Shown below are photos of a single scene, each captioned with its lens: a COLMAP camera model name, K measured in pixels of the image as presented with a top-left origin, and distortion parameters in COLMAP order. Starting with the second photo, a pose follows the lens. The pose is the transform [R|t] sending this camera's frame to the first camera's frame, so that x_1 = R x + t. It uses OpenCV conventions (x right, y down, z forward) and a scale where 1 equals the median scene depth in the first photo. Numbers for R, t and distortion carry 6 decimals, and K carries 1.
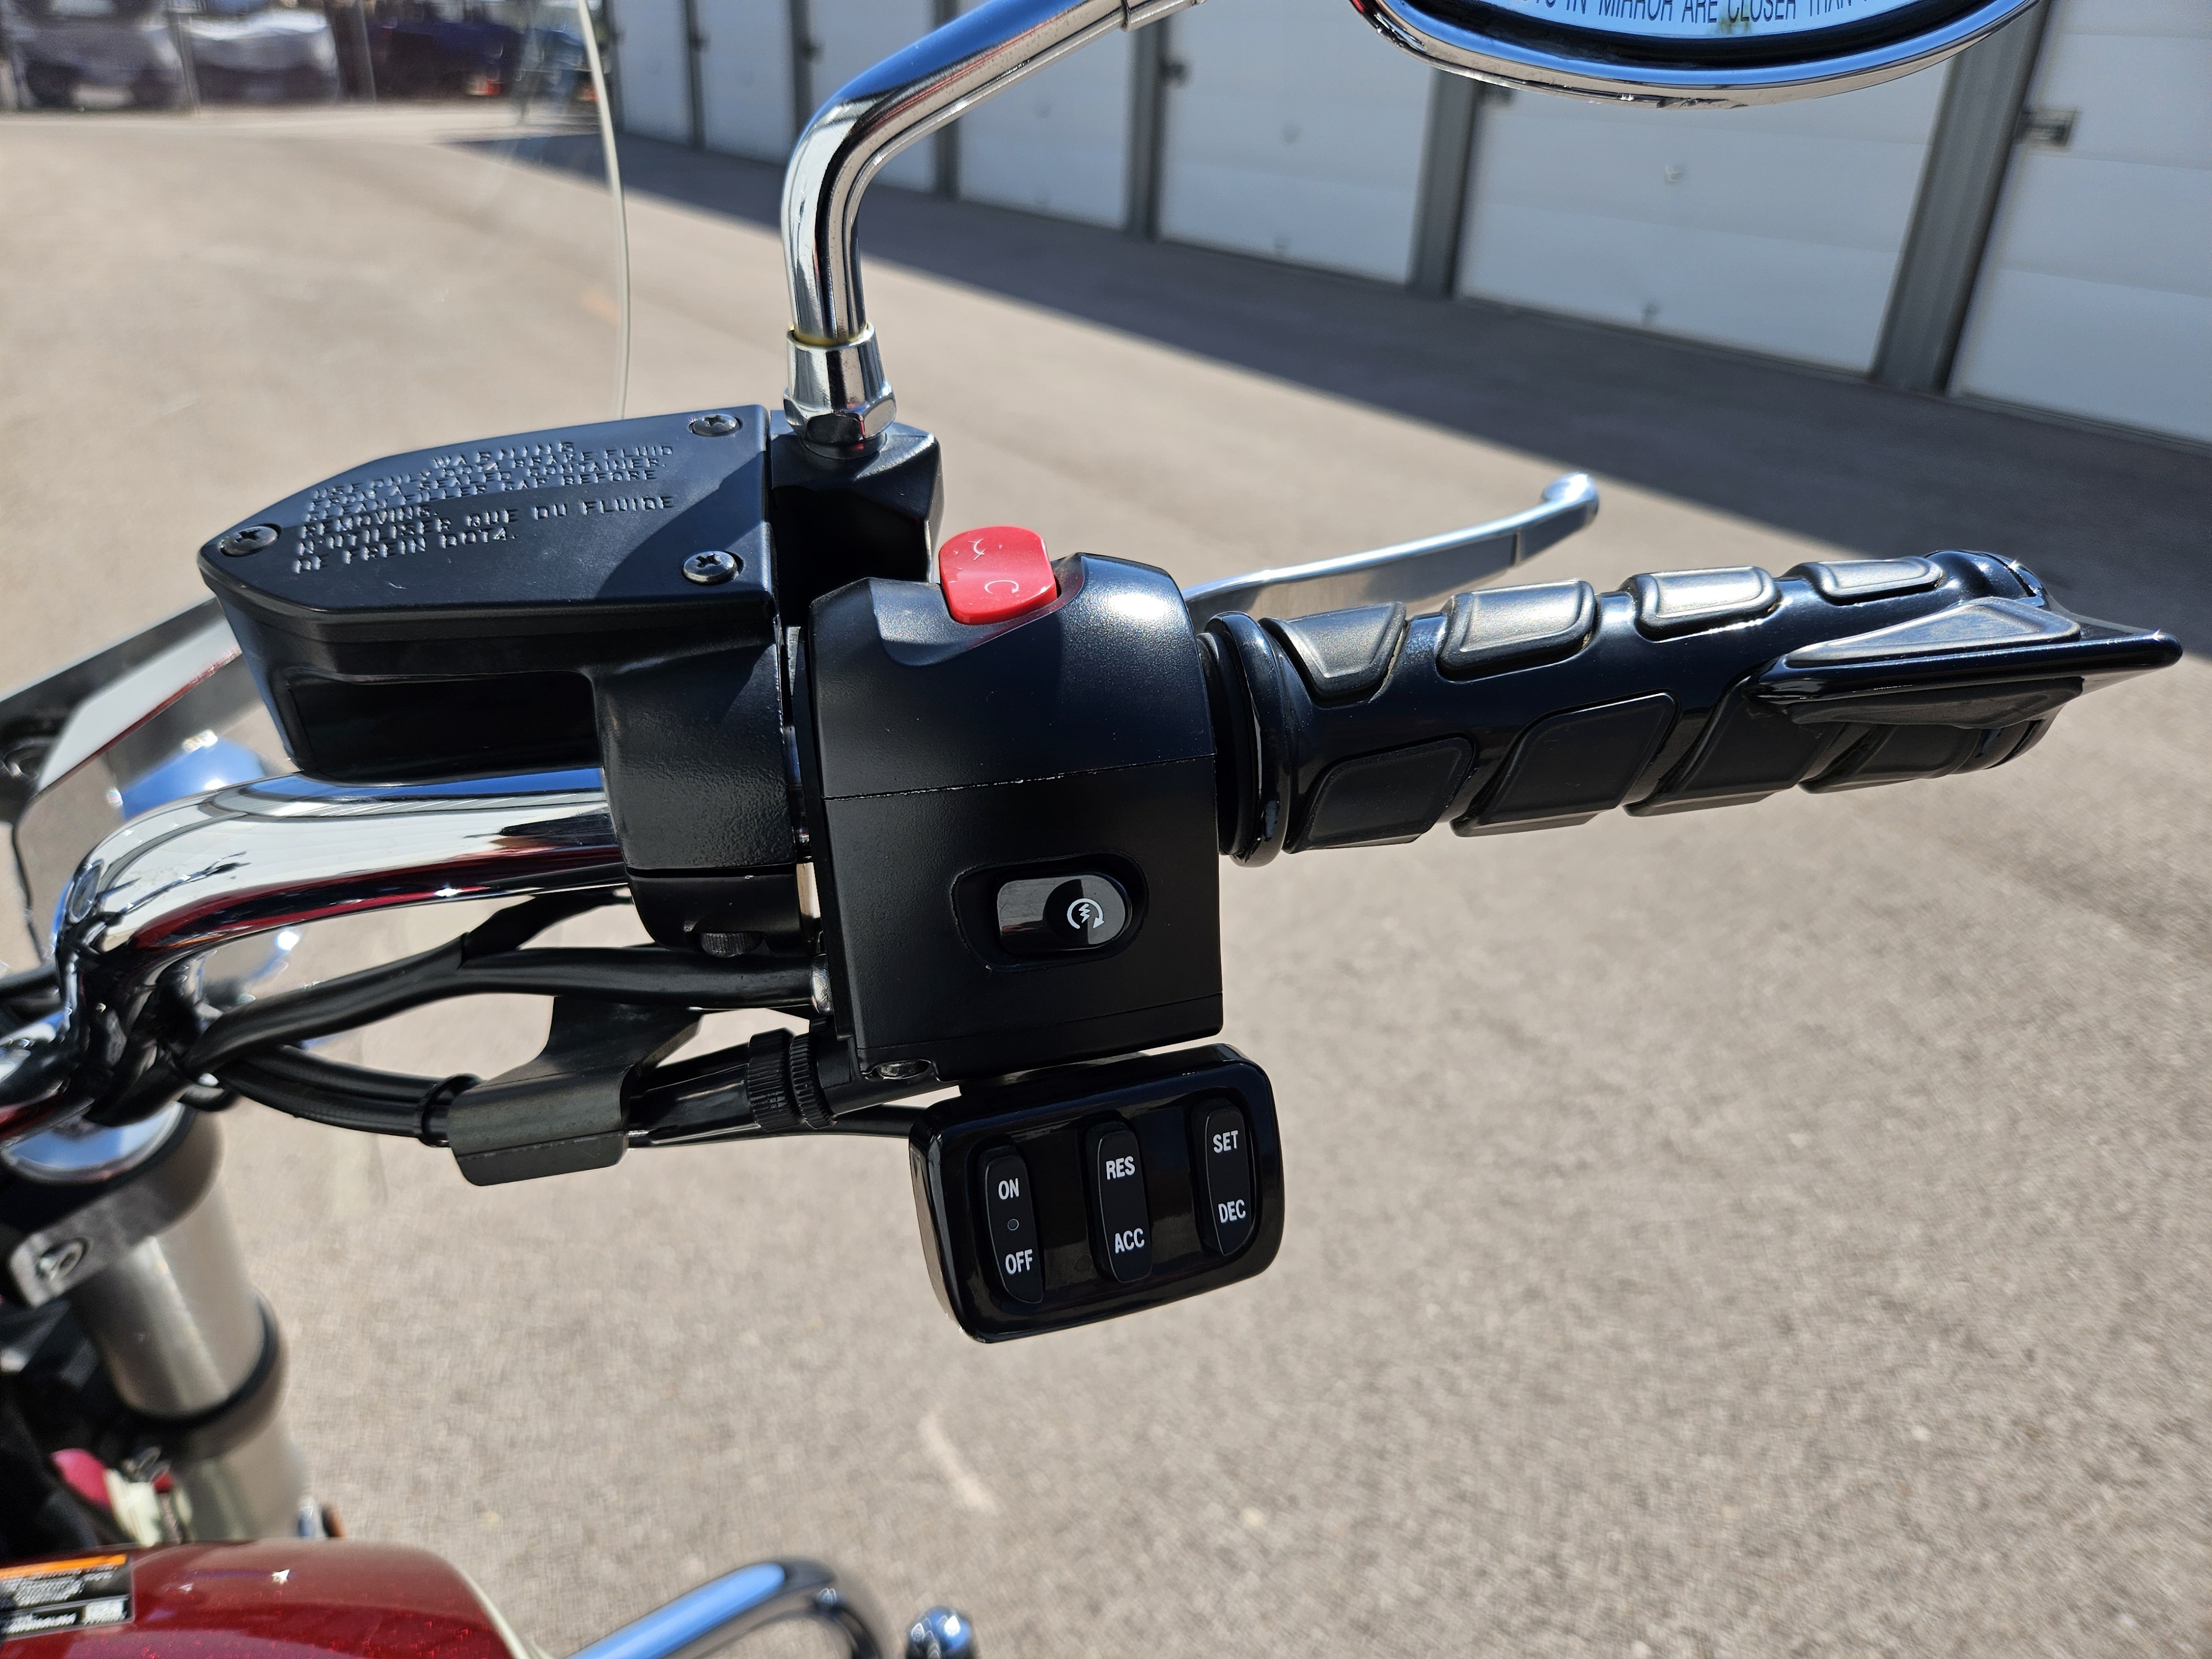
lens RADIAL K [[1502.0, 0, 1096.6], [0, 1502.0, 828.9], [0, 0, 1]] dist [0.061237, -0.053524]
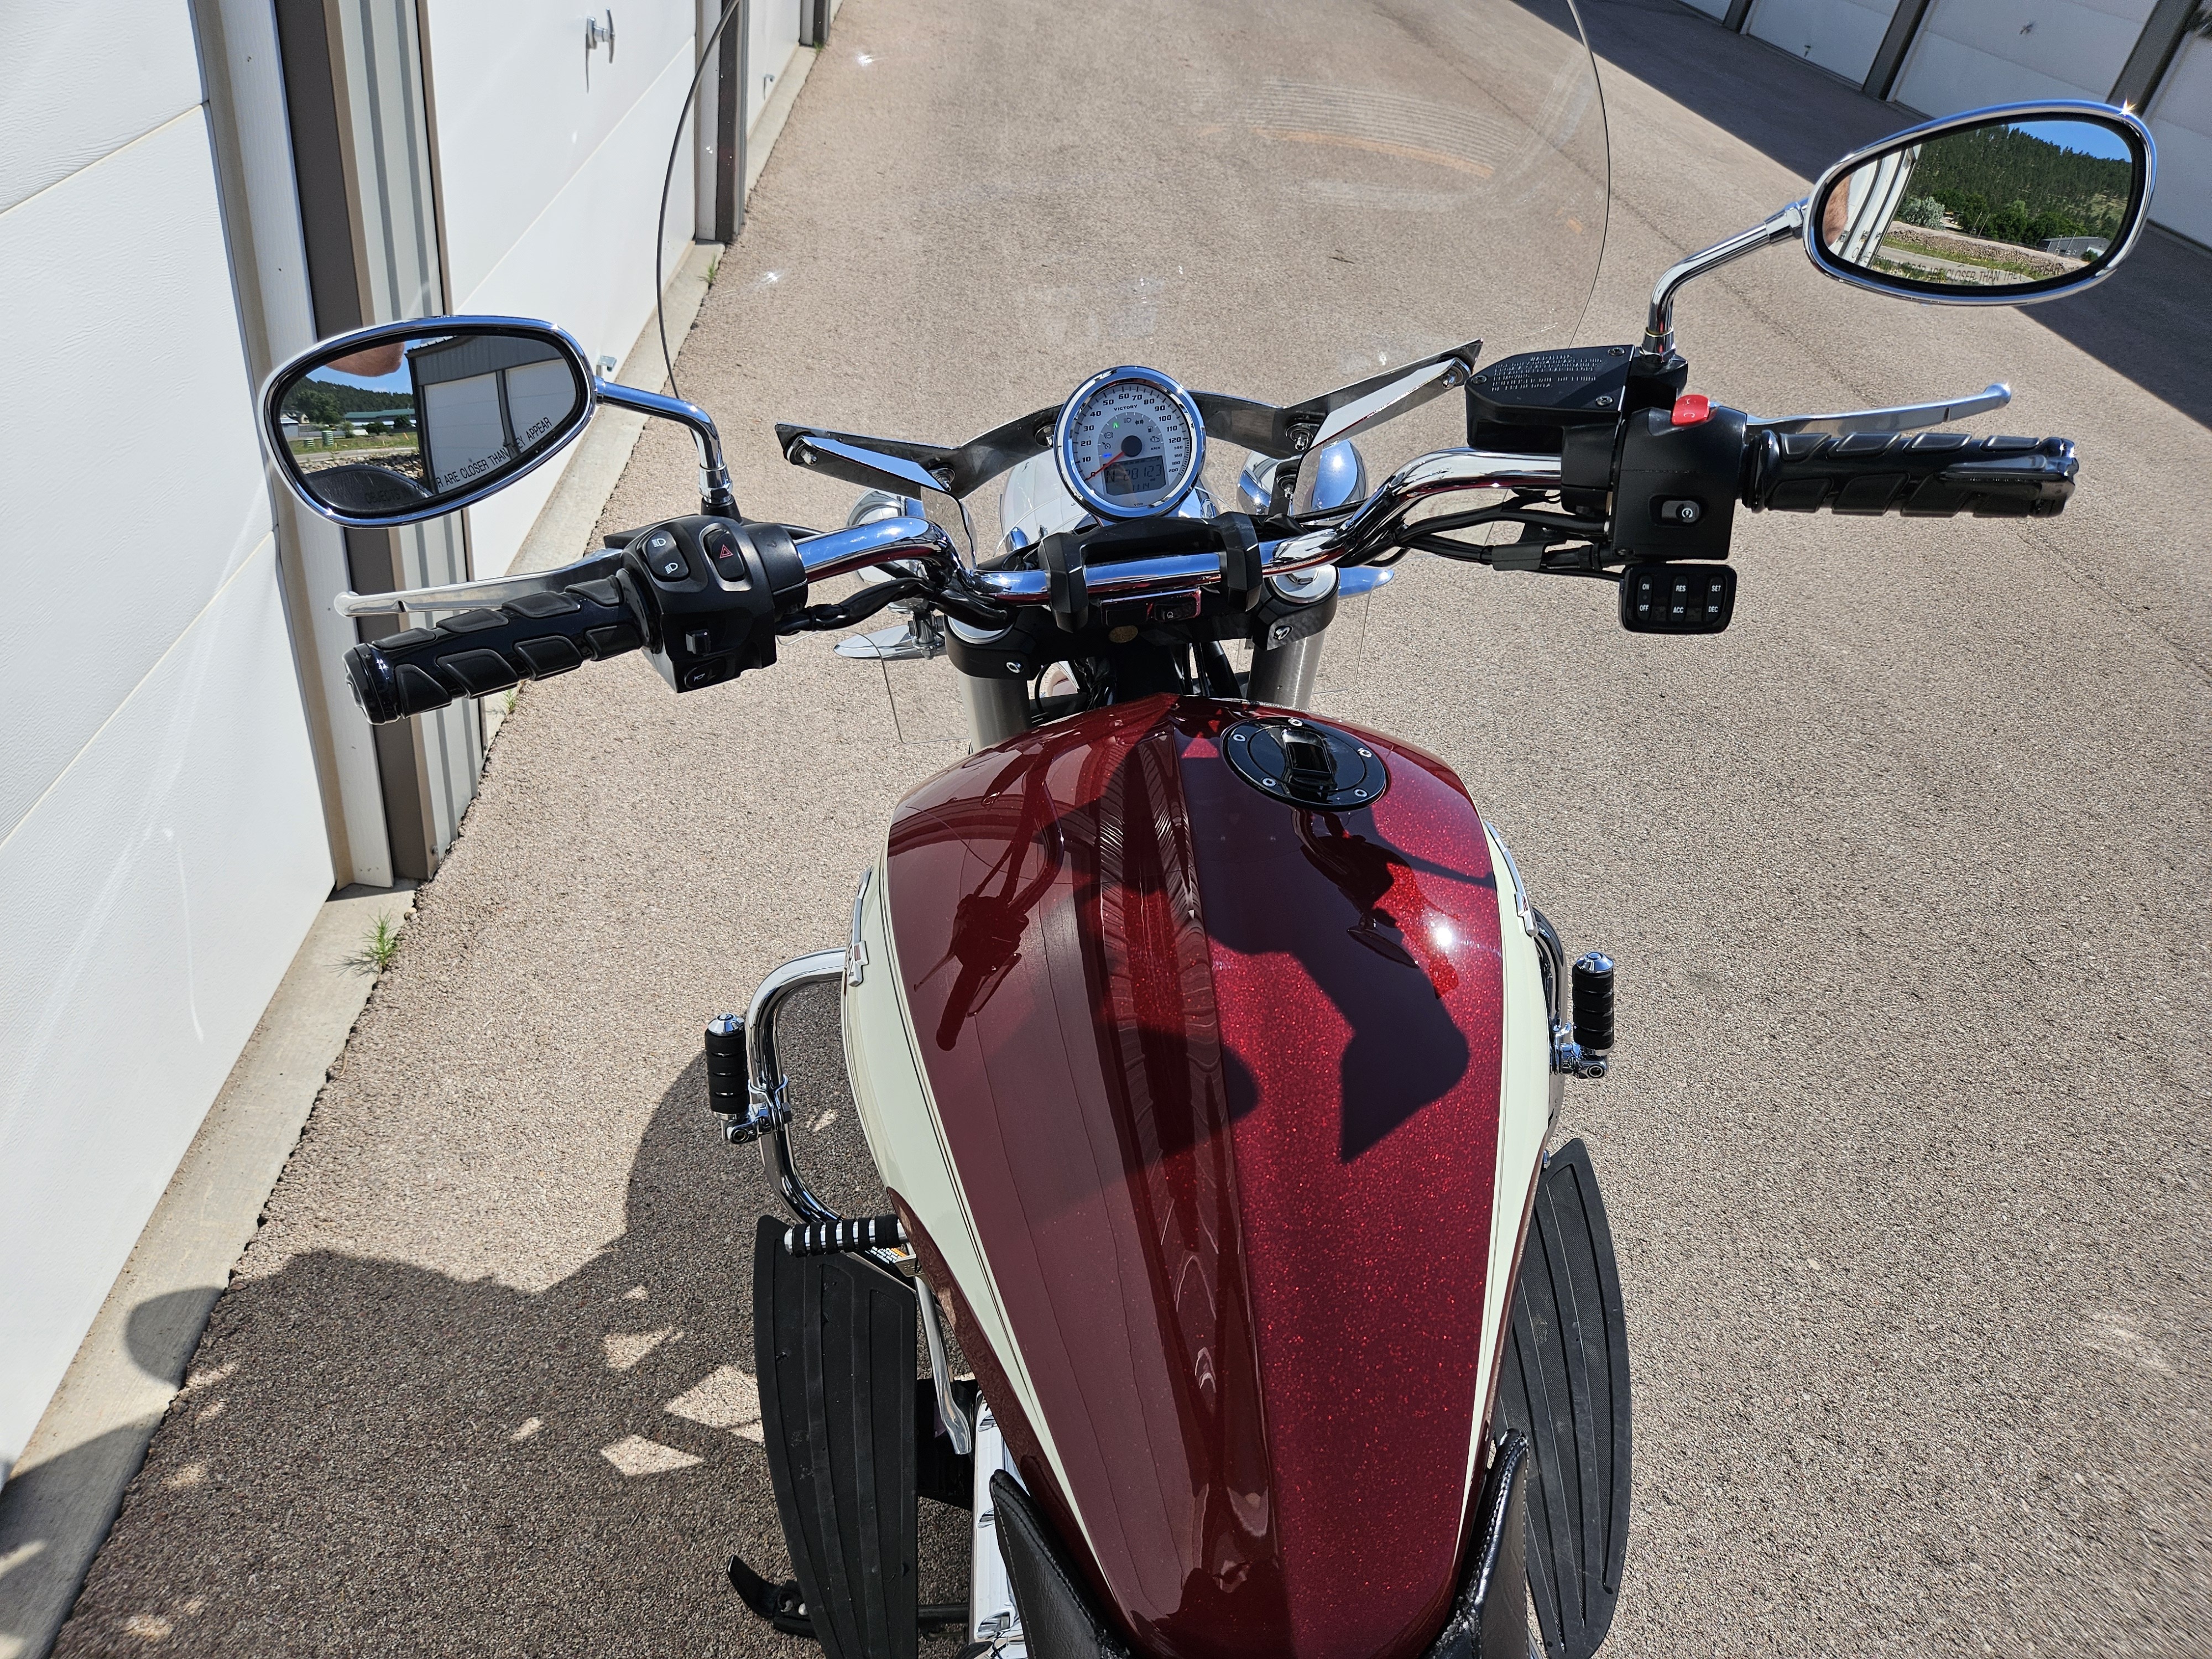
lens RADIAL K [[1502.0, 0, 1096.6], [0, 1502.0, 828.9], [0, 0, 1]] dist [0.061237, -0.053524]
pose [[0.848656, 0.248485, -0.466946, 0.589766], [-0.166478, 0.963401, 0.210105, 0.227390], [0.502064, -0.100570, 0.858963, -2.518915]]
